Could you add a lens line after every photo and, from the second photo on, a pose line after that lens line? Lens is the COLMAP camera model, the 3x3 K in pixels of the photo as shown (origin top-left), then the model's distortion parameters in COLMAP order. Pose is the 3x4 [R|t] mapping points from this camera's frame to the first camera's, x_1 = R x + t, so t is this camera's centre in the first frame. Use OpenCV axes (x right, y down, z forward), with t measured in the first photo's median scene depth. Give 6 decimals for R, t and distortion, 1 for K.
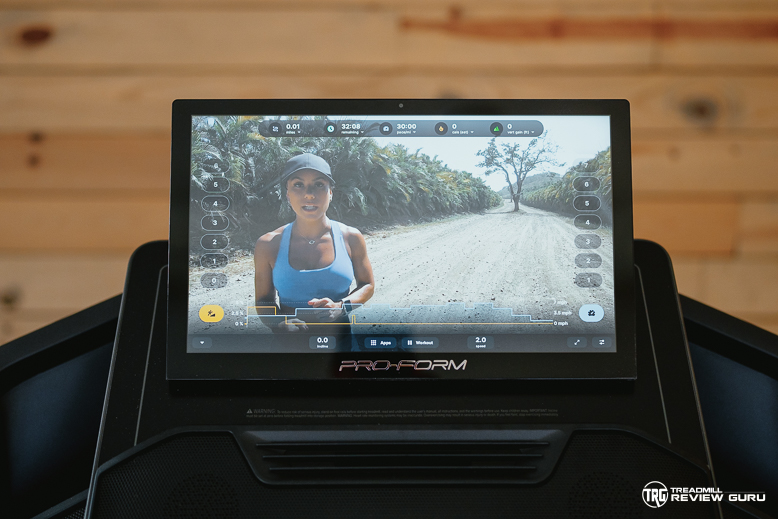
lens RADIAL K [[1208.8, 0, 388.2], [0, 1208.8, 258.7], [0, 0, 1]] dist [0.019576, 0.000000]
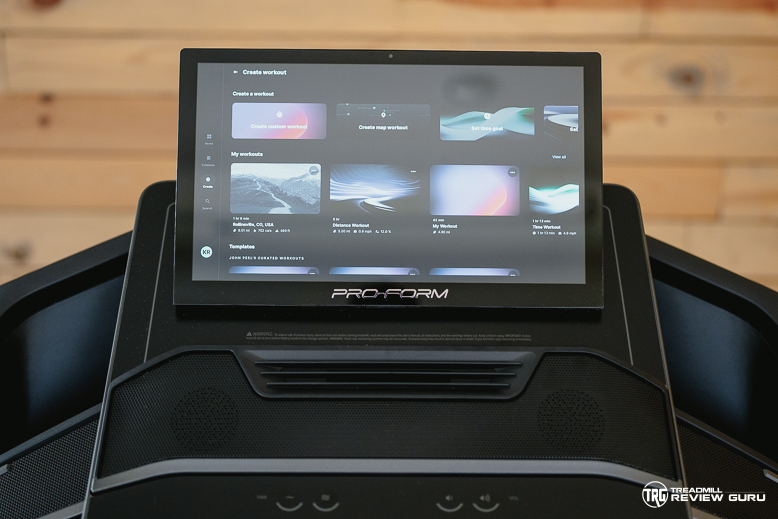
lens RADIAL K [[1208.8, 0, 393.4], [0, 1208.8, 256.3], [0, 0, 1]] dist [0.019576, 0.000000]
pose [[0.999956, 0.009161, 0.001947, 0.012949], [-0.009191, 0.999833, 0.015777, 0.036999], [-0.001802, -0.015794, 0.999874, -0.092744]]
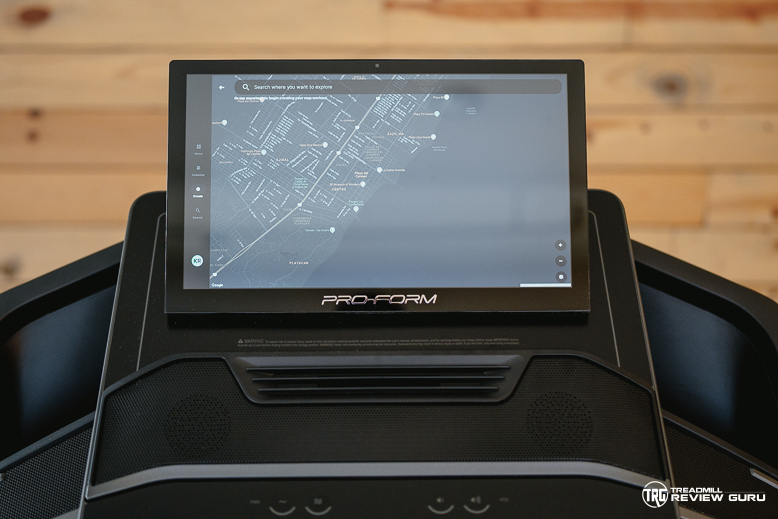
lens RADIAL K [[1208.8, 0, 390.3], [0, 1208.8, 256.4], [0, 0, 1]] dist [0.019576, 0.000000]
pose [[0.999953, -0.003043, 0.009189, 0.012367], [0.003001, 0.999985, 0.004647, 0.043318], [-0.009203, -0.004619, 0.999947, -0.106499]]
